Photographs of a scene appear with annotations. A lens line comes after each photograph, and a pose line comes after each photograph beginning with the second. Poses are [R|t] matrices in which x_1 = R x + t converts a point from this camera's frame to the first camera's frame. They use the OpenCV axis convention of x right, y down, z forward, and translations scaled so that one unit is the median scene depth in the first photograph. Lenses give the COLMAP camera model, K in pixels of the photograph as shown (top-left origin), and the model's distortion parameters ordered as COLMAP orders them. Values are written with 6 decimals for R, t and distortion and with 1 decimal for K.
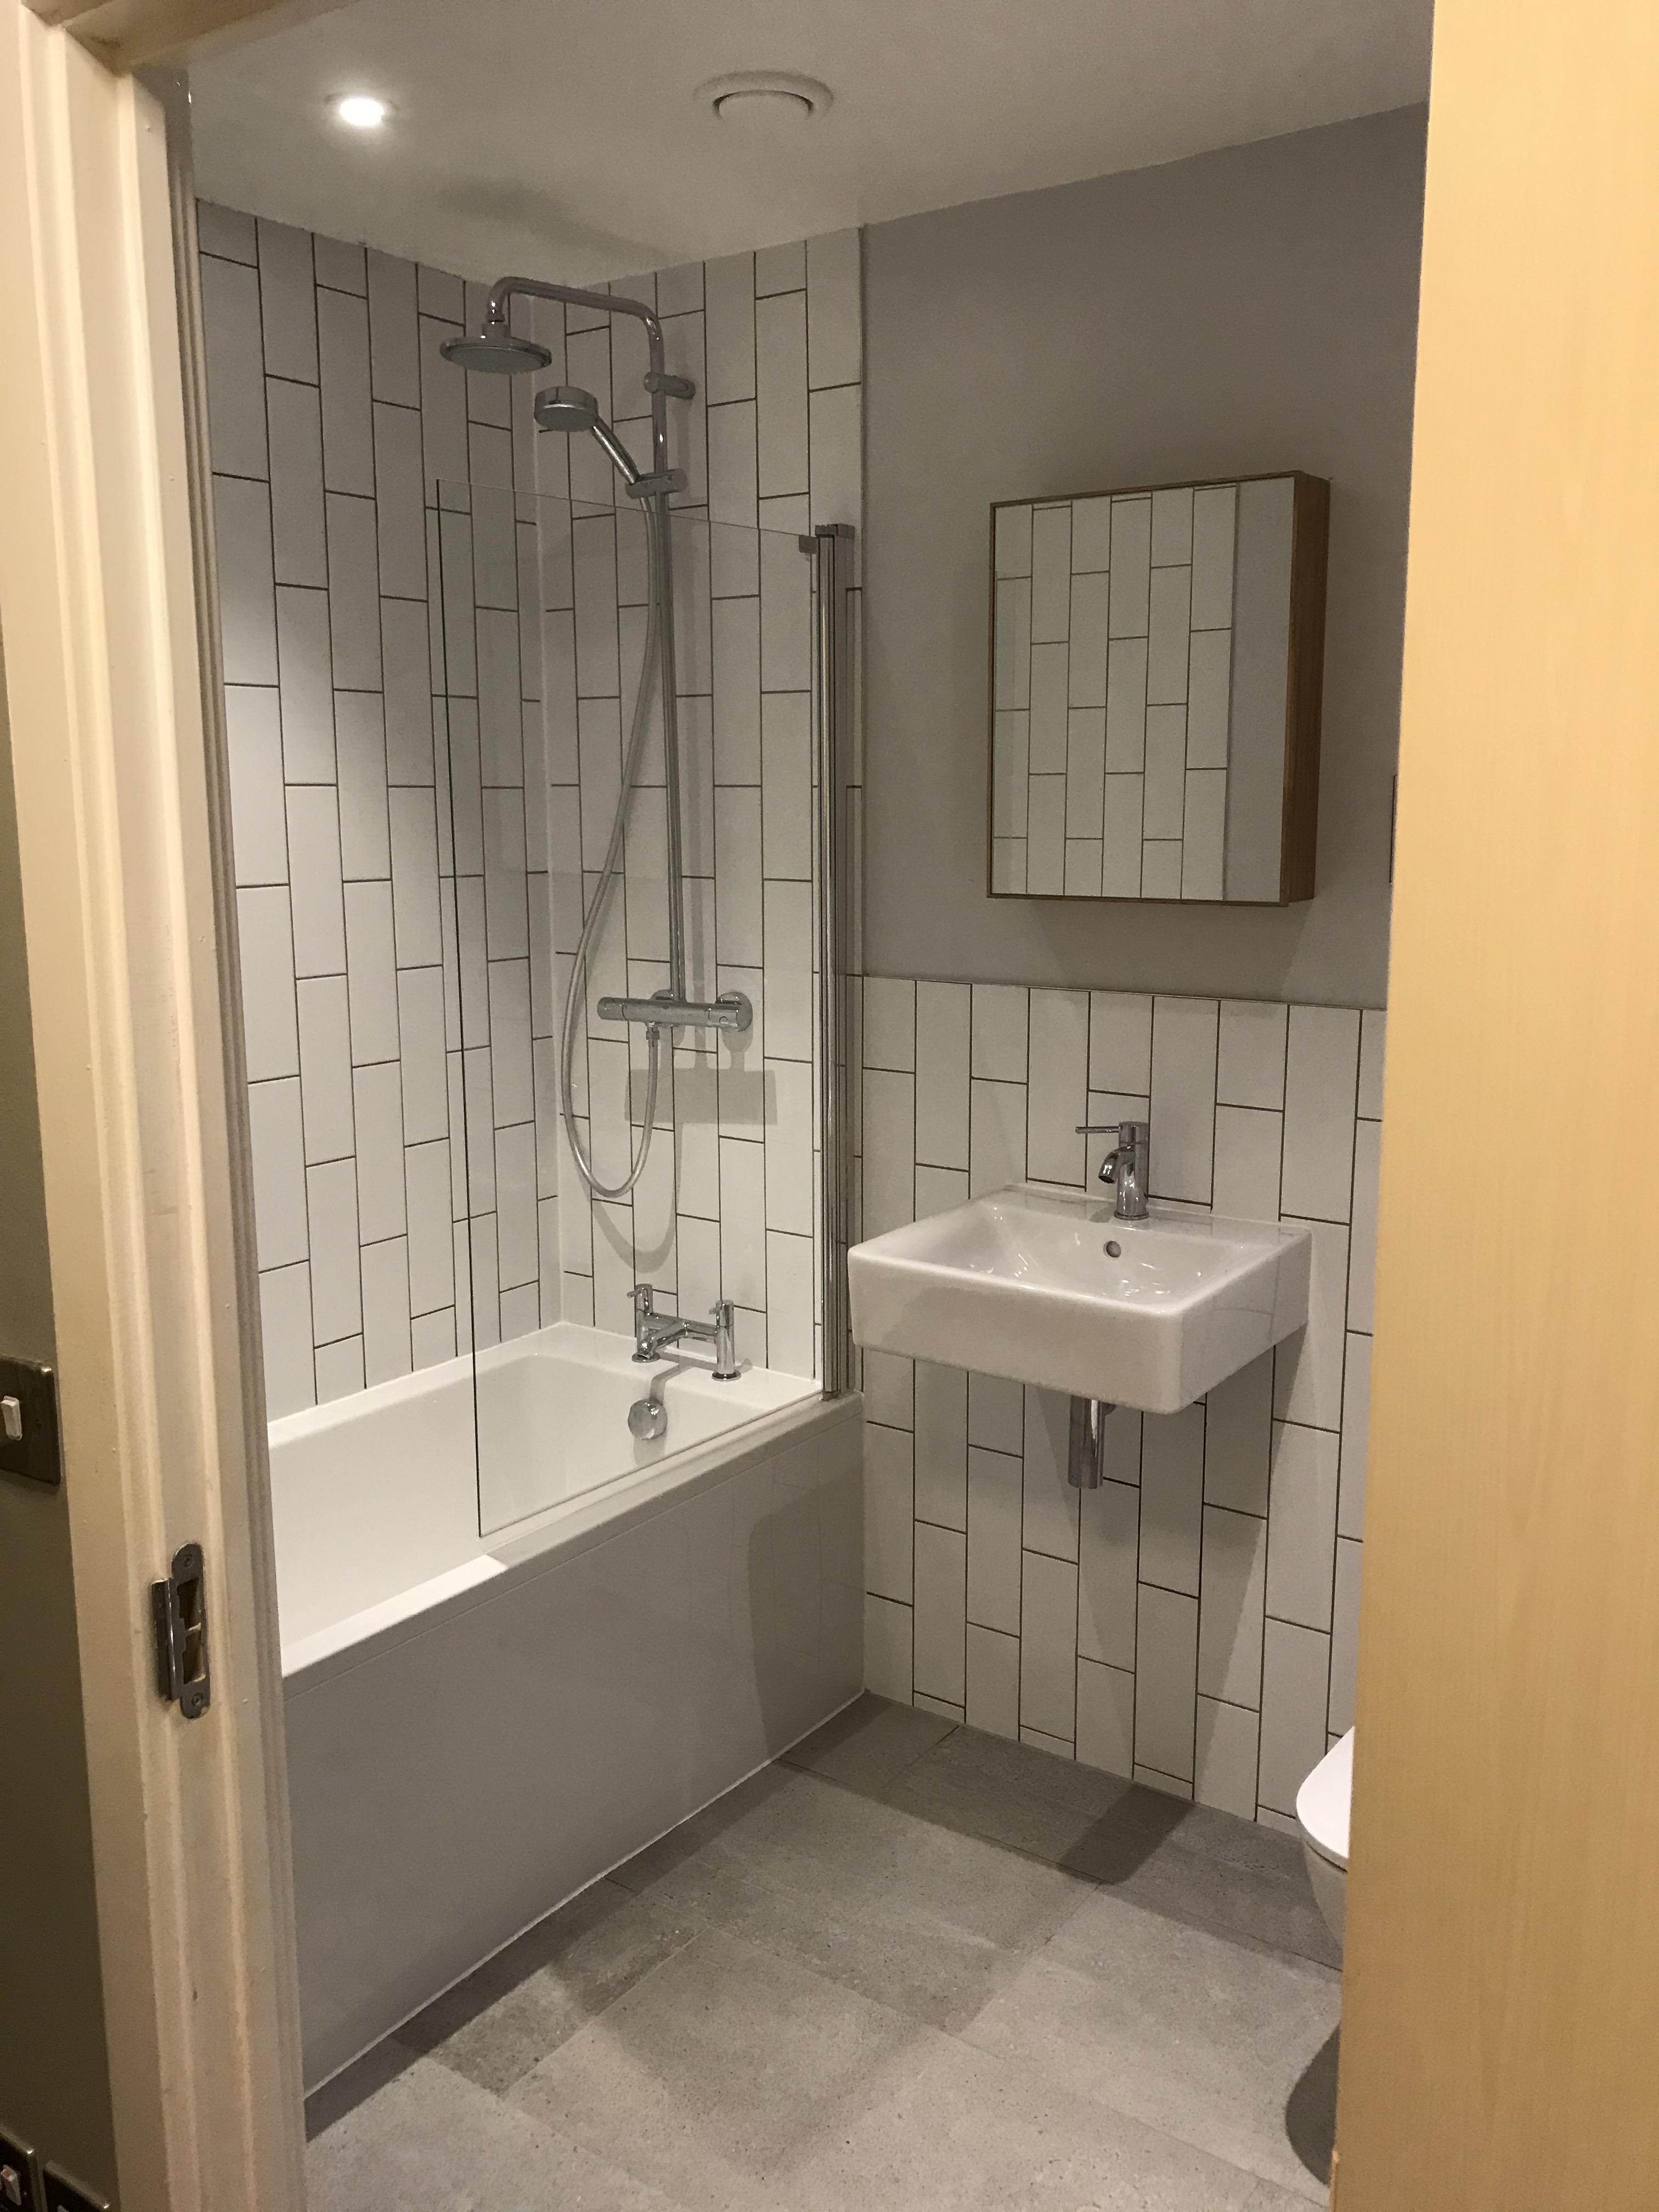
lens RADIAL K [[1807.1, 0, 829.5], [0, 1807.1, 1106.0], [0, 0, 1]] dist [0.081697, -0.251777]
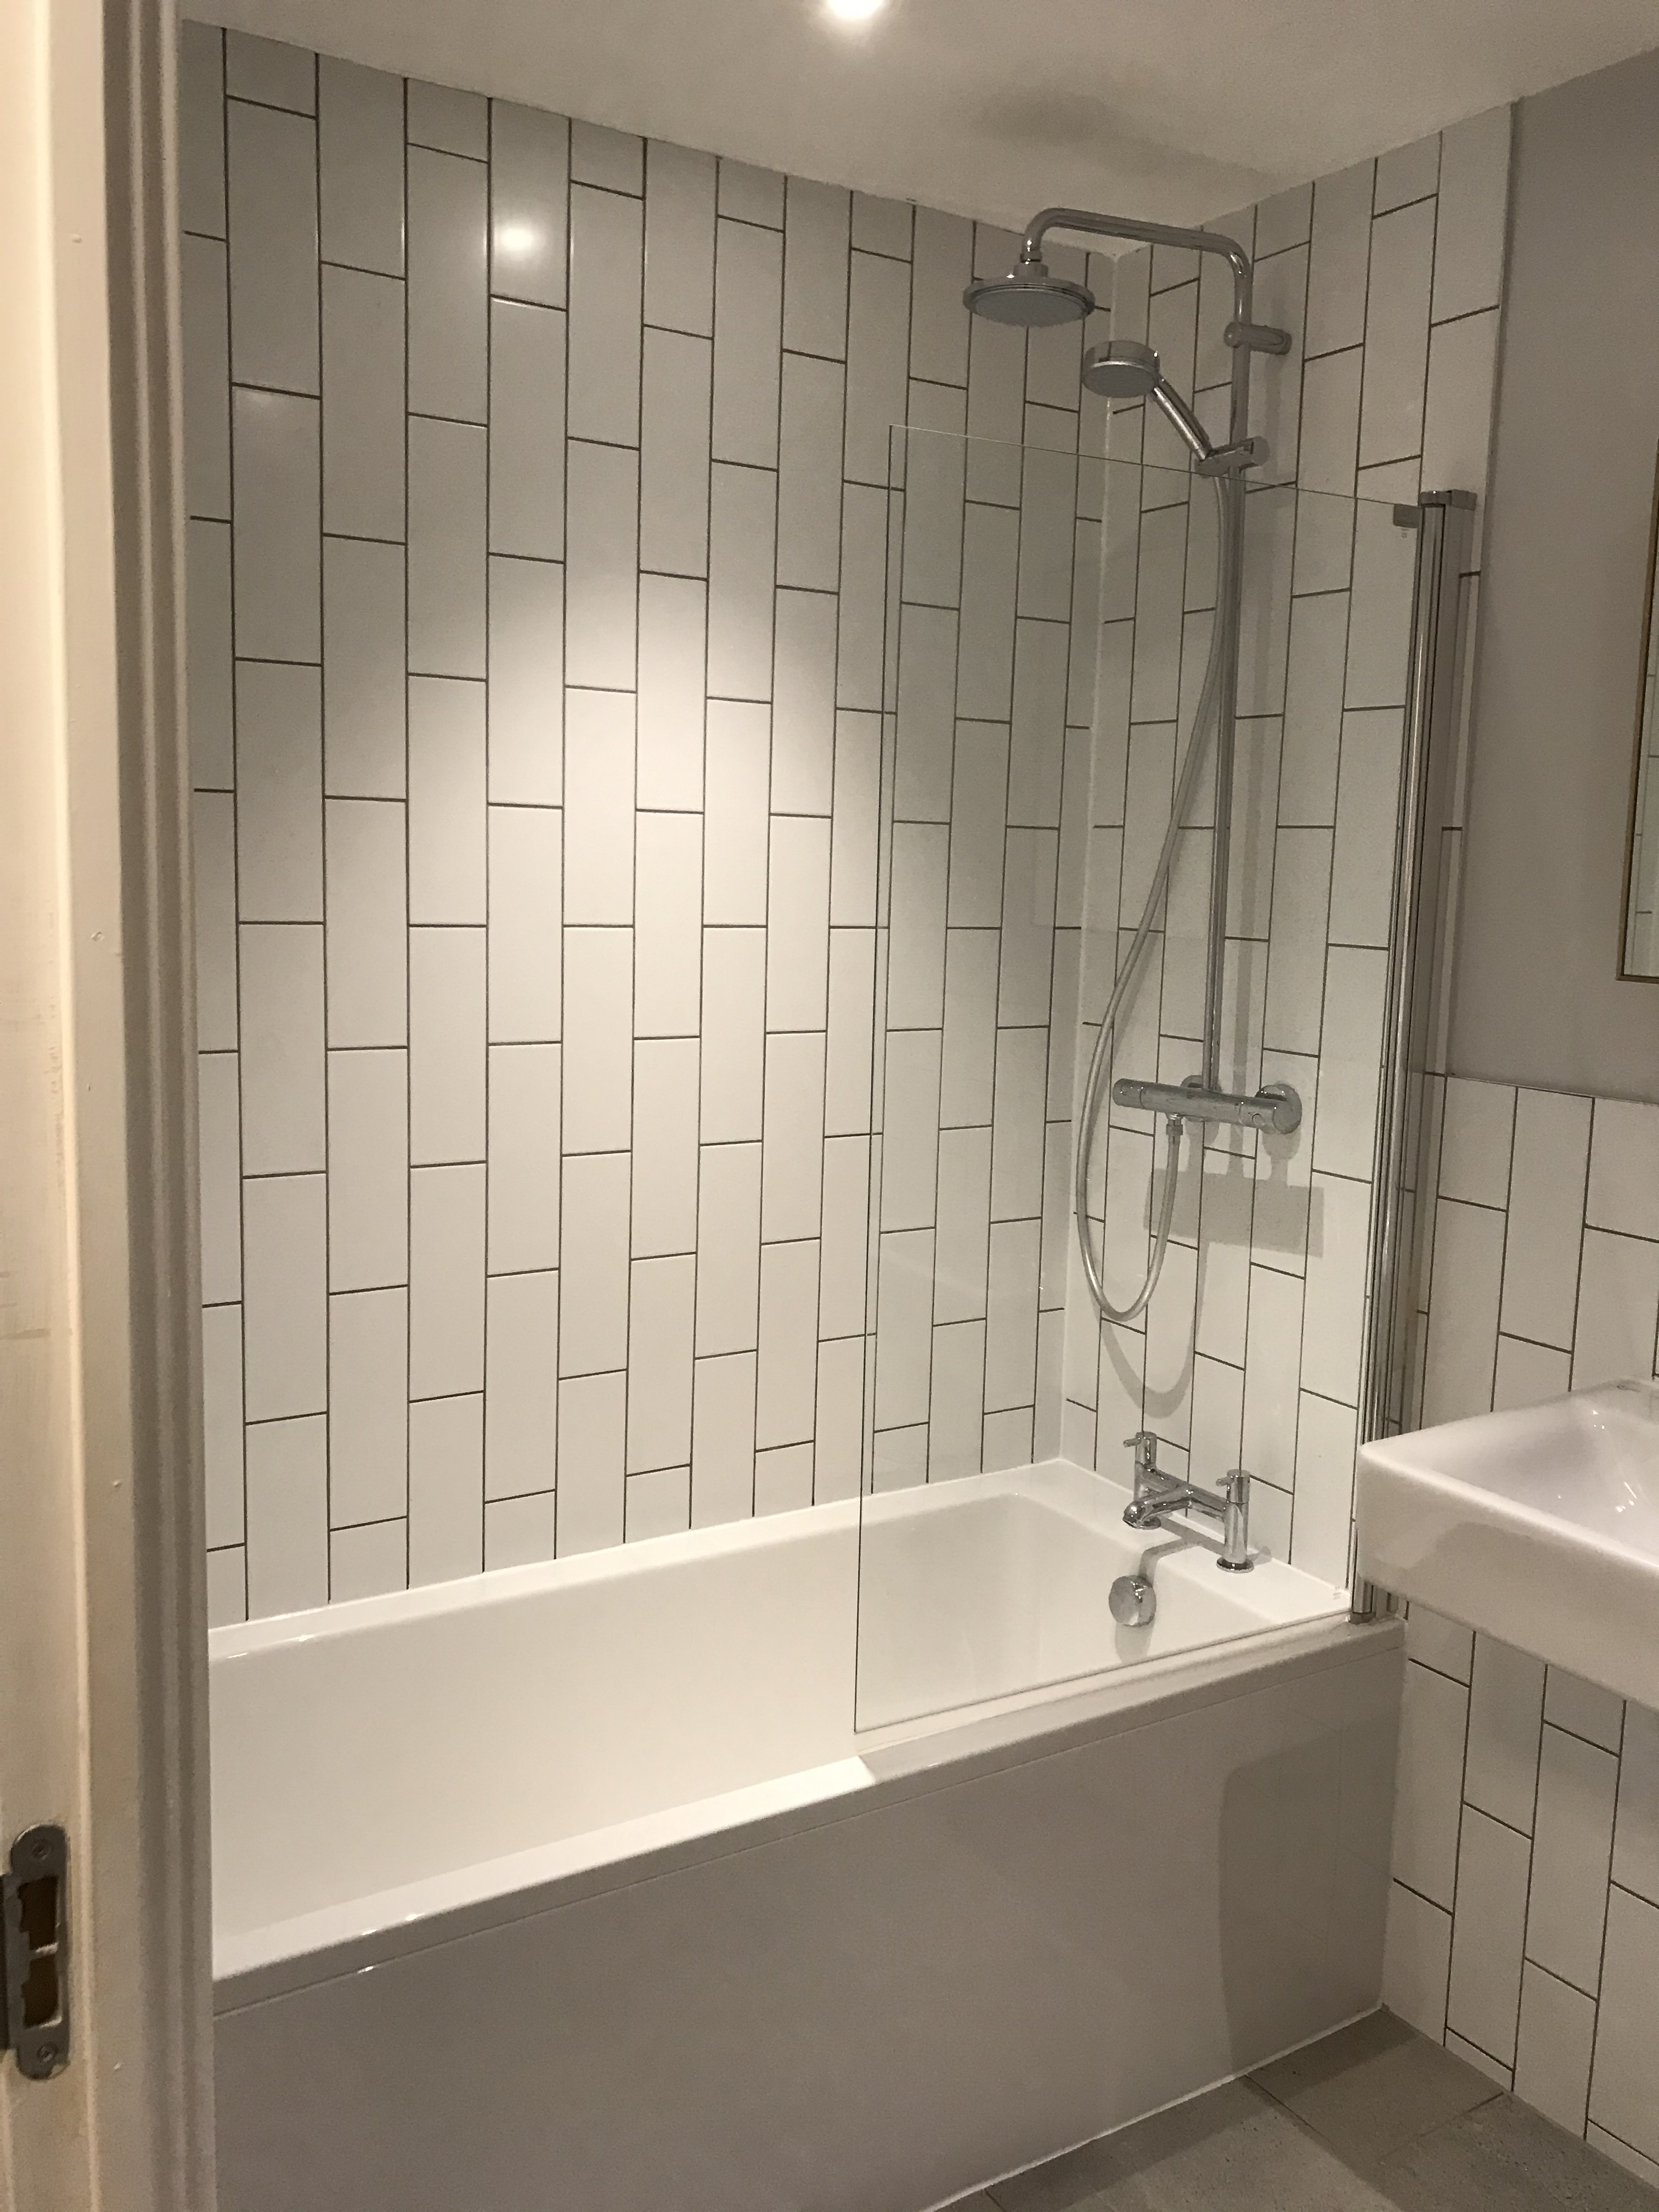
lens RADIAL K [[1797.0, 0, 827.0], [0, 1797.0, 1097.0], [0, 0, 1]] dist [0.005617, -0.013491]
pose [[0.922672, 0.078551, -0.377499, 0.061421], [-0.096436, 0.994926, -0.028677, -0.015710], [0.373331, 0.062864, 0.925566, 0.195303]]
